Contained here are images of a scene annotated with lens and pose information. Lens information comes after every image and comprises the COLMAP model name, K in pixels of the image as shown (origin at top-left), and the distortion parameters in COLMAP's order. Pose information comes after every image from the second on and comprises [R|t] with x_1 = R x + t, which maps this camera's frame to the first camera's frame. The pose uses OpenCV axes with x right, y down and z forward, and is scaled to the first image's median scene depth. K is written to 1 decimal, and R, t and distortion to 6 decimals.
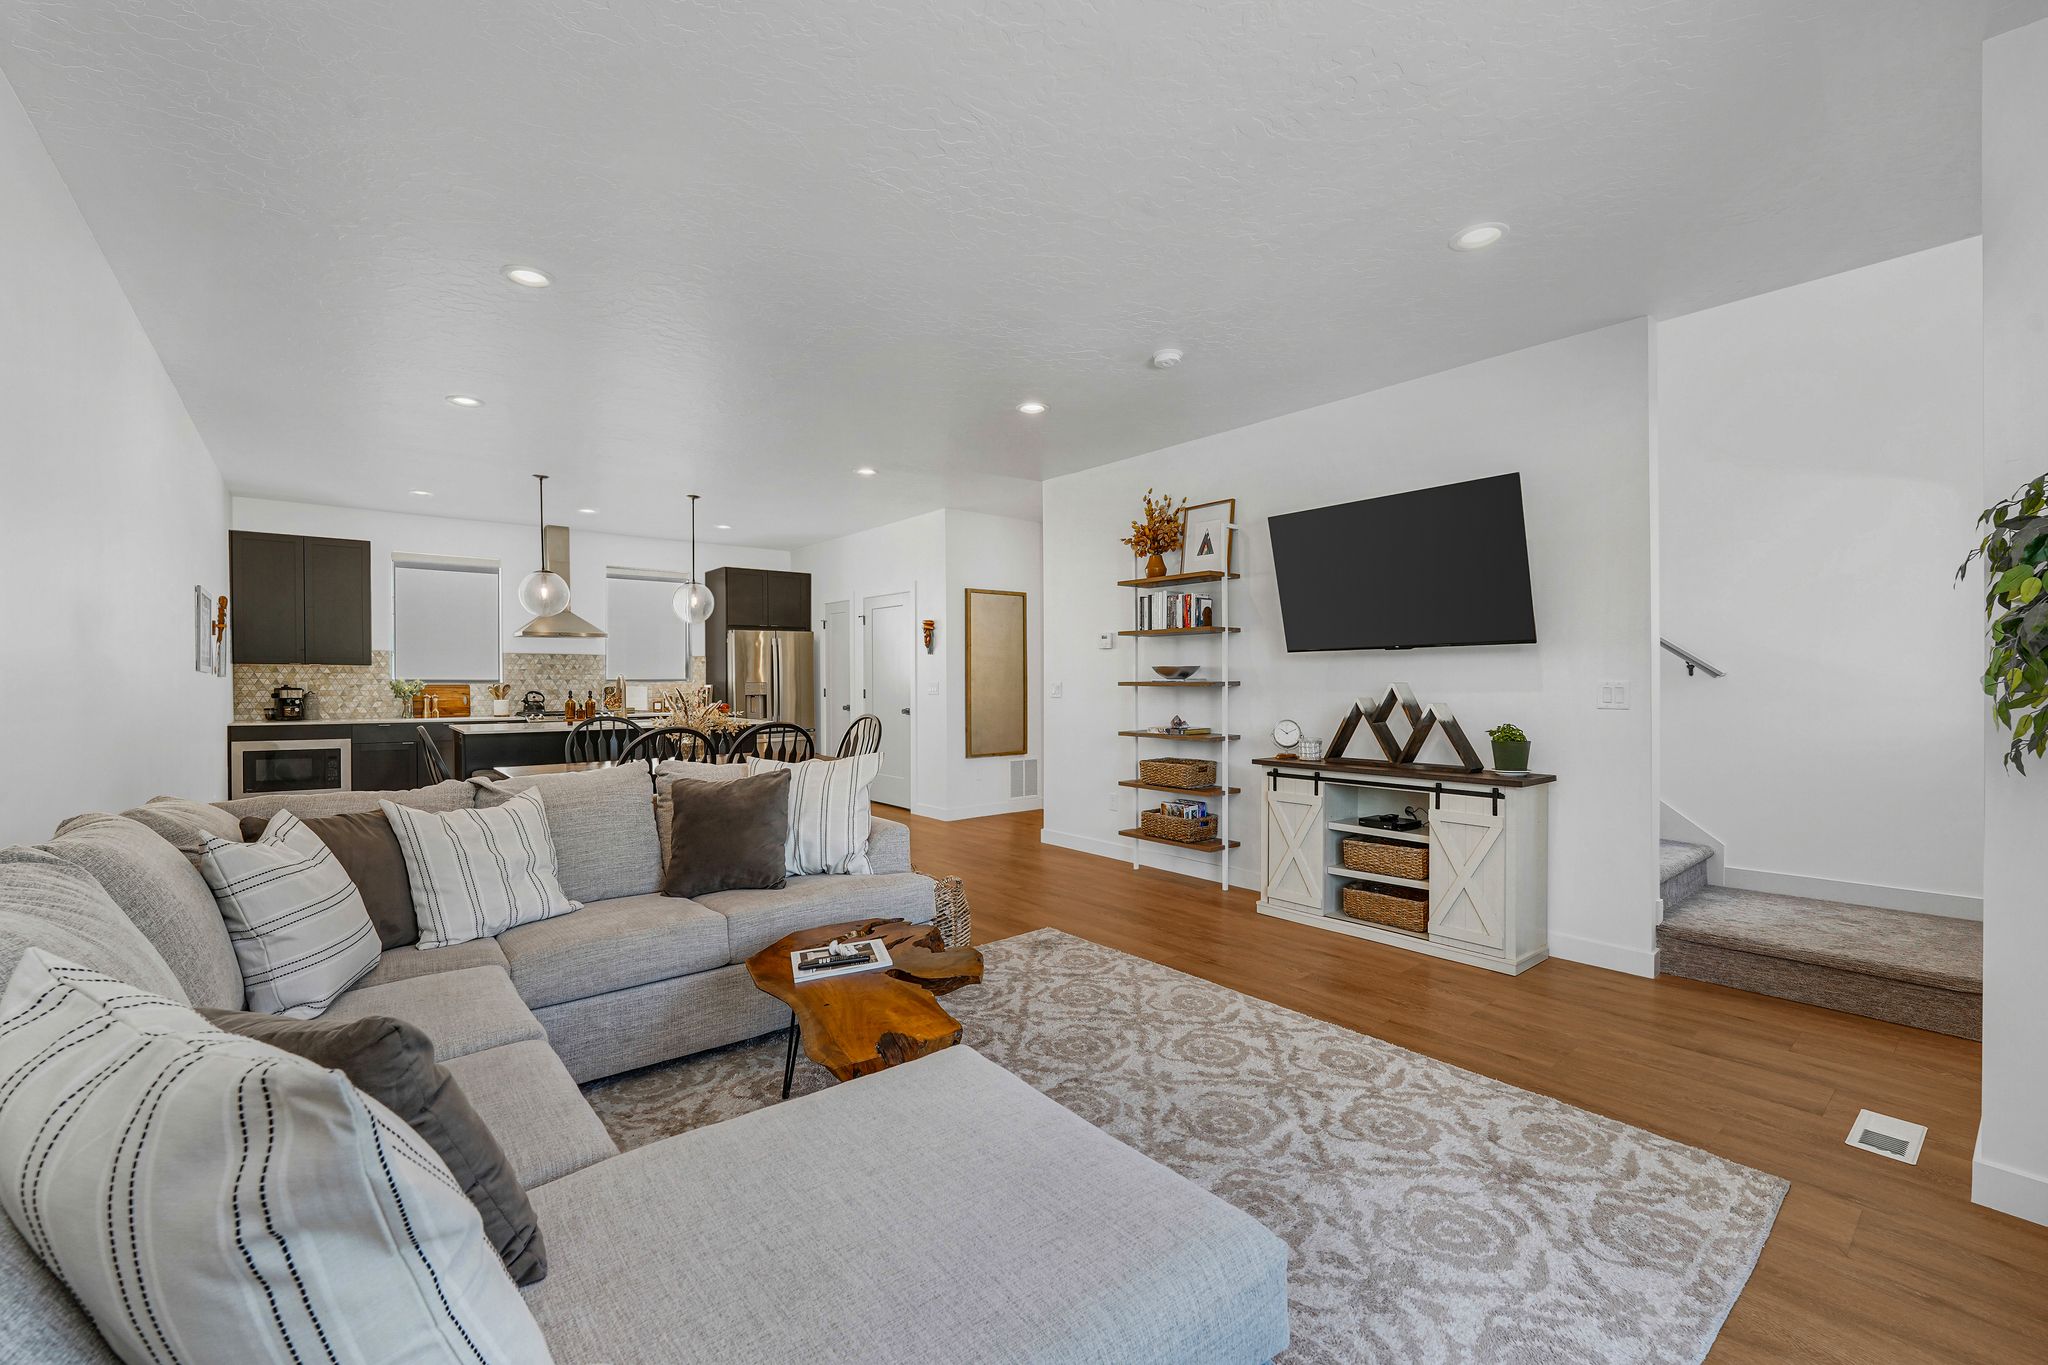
lens RADIAL K [[877.5, 0, 1045.3], [0, 877.5, 691.3], [0, 0, 1]] dist [-0.010269, -0.002188]
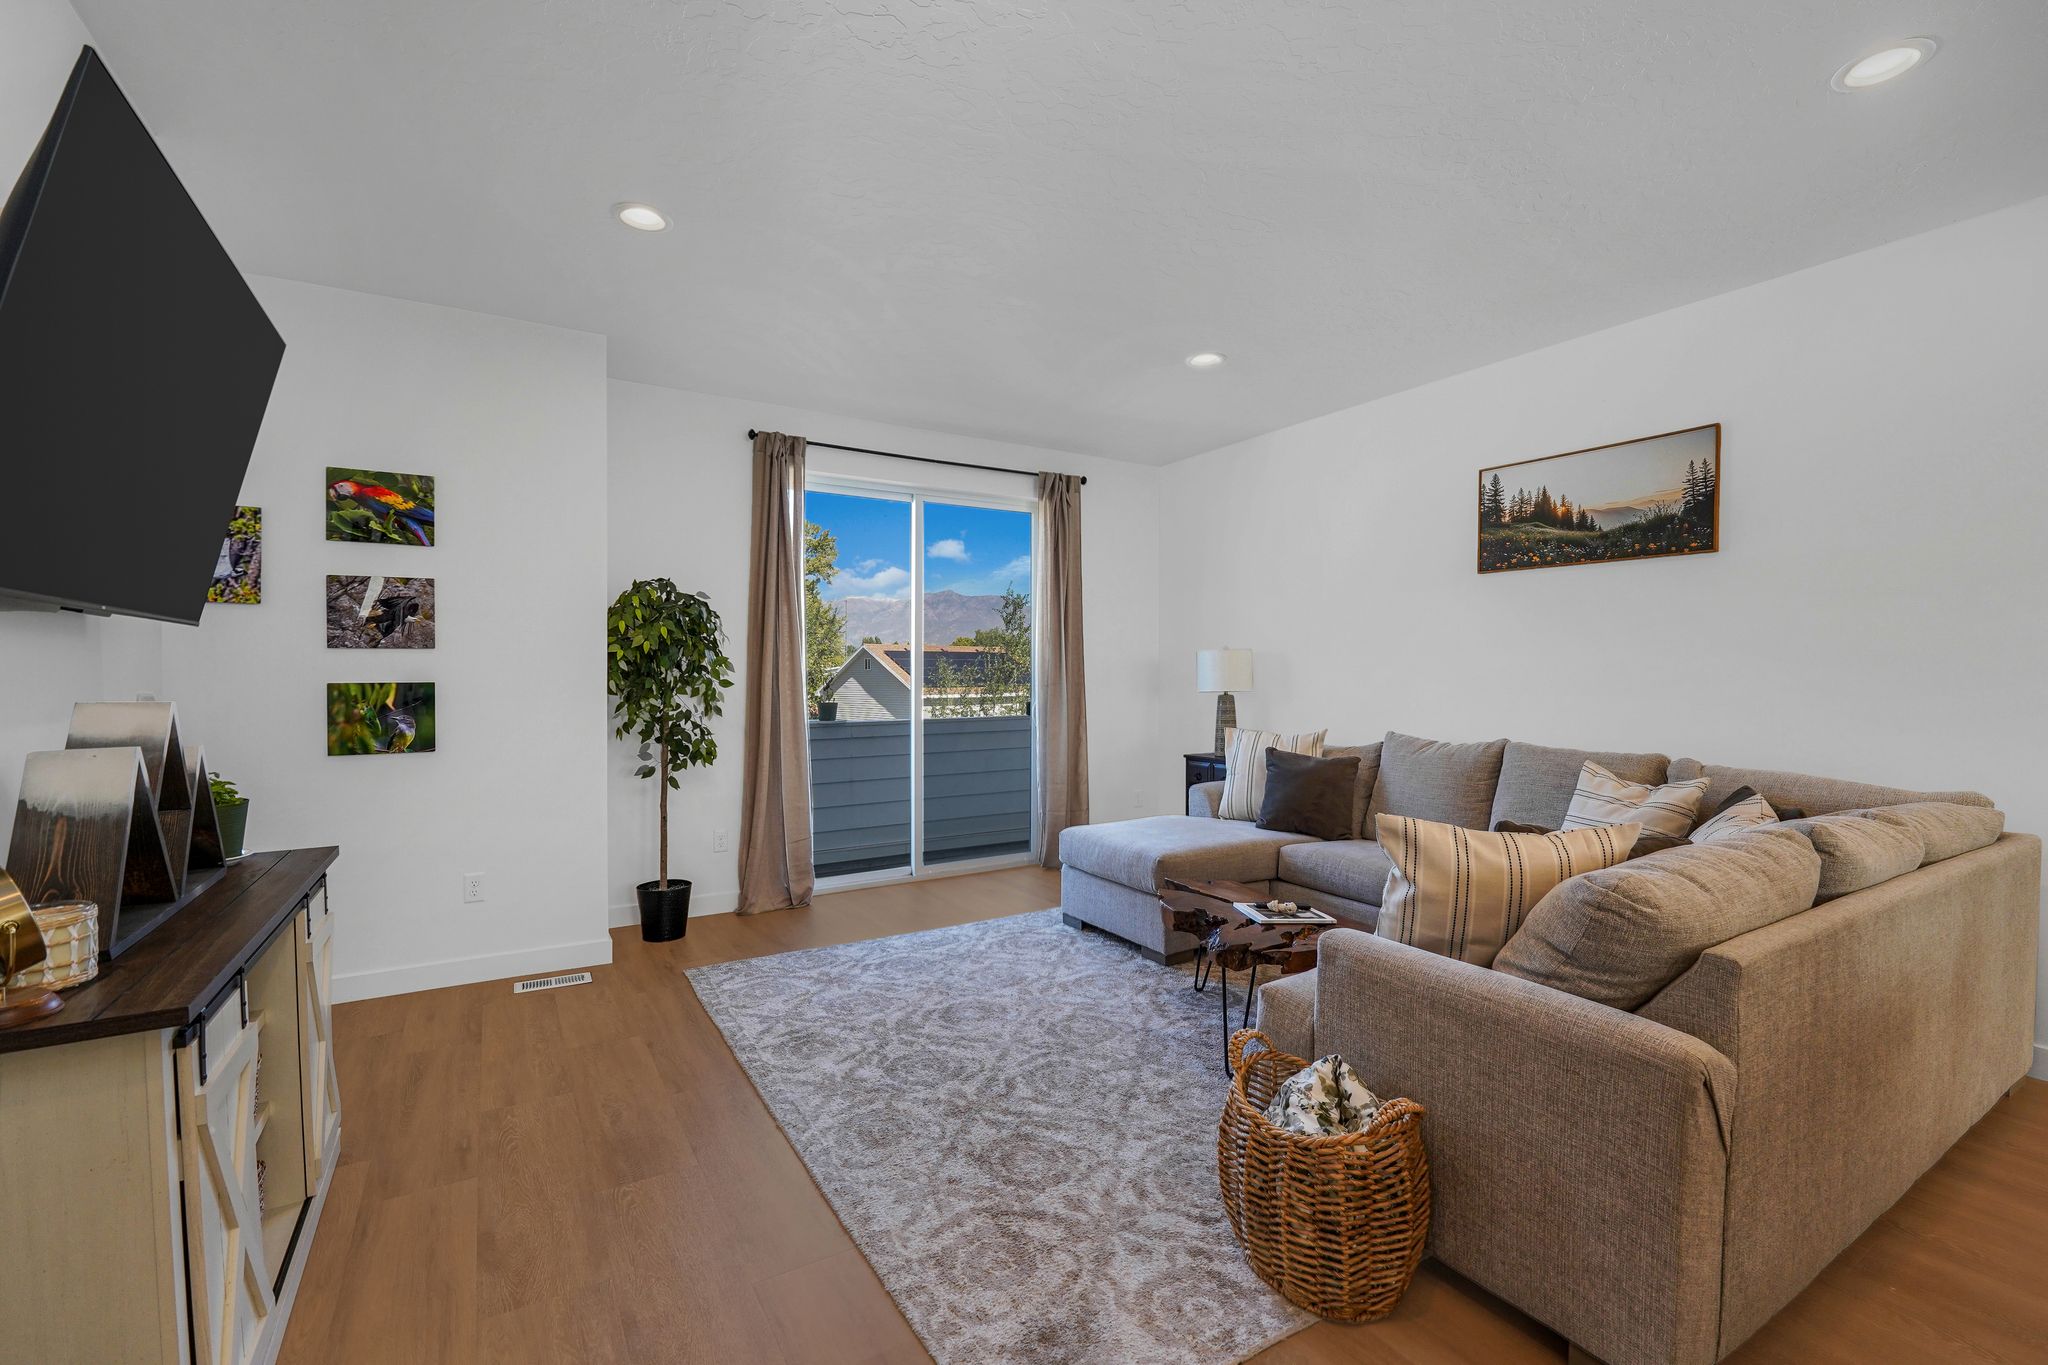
lens RADIAL K [[877.5, 0, 1020.2], [0, 877.5, 673.0], [0, 0, 1]] dist [-0.010269, -0.002188]
pose [[-0.984924, 0.005893, 0.172886, -0.034019], [0.008564, 0.999855, 0.014709, -0.014610], [-0.172775, 0.015968, -0.984832, 0.820746]]
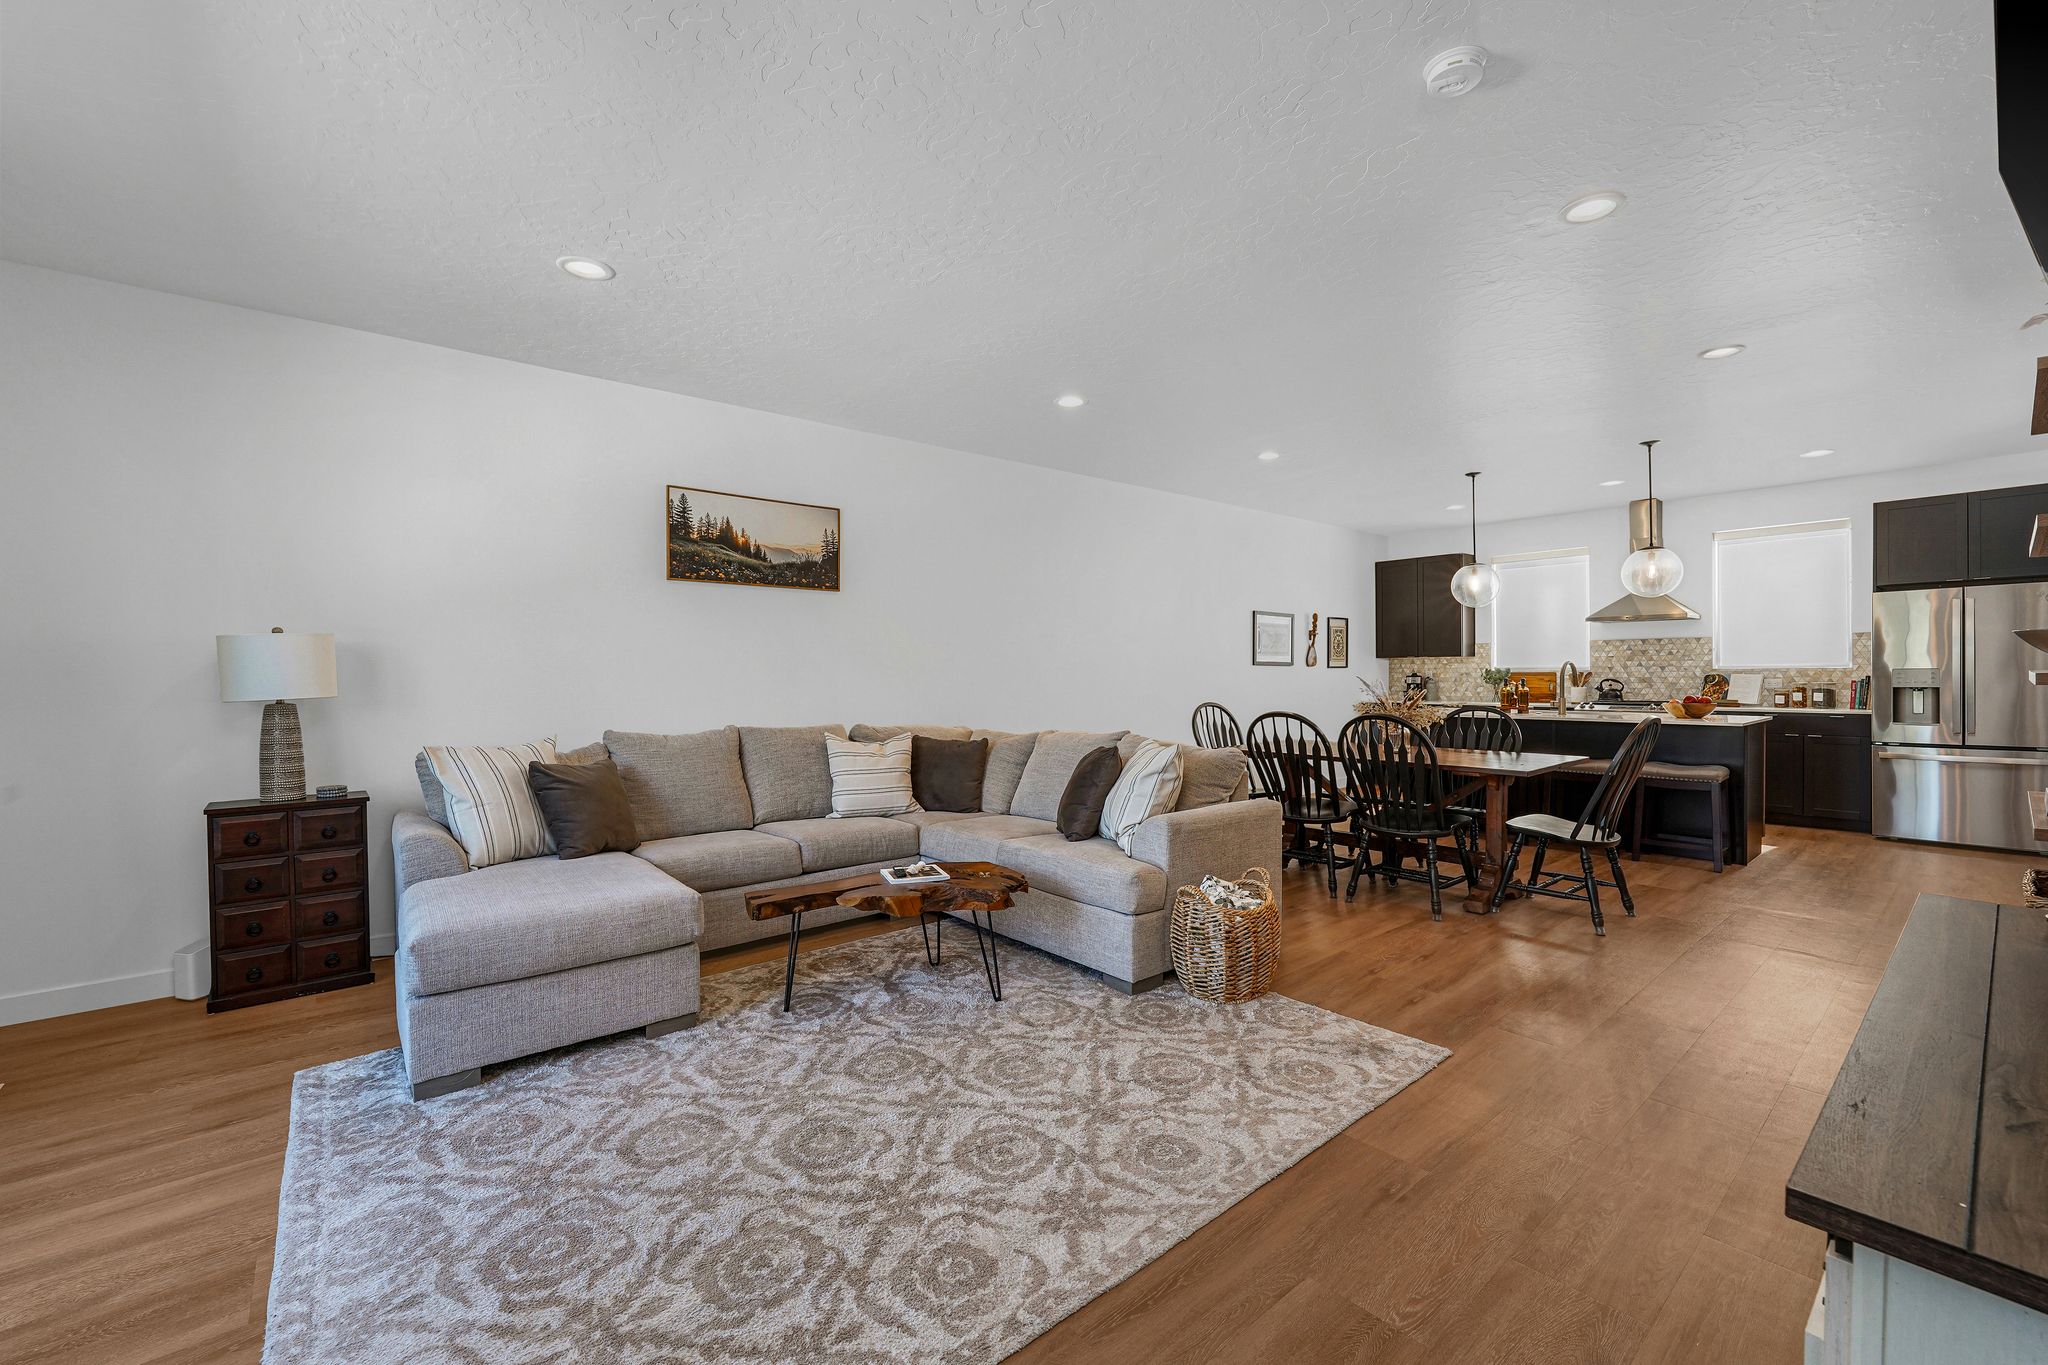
lens RADIAL K [[838.3, 0, 1005.9], [0, 838.3, 676.1], [0, 0, 1]] dist [-0.012158, -0.002228]
pose [[-0.030505, 0.001523, -0.999533, 0.388966], [-0.006609, 0.999977, 0.001725, -0.001085], [0.999513, 0.006659, -0.030495, 0.436782]]
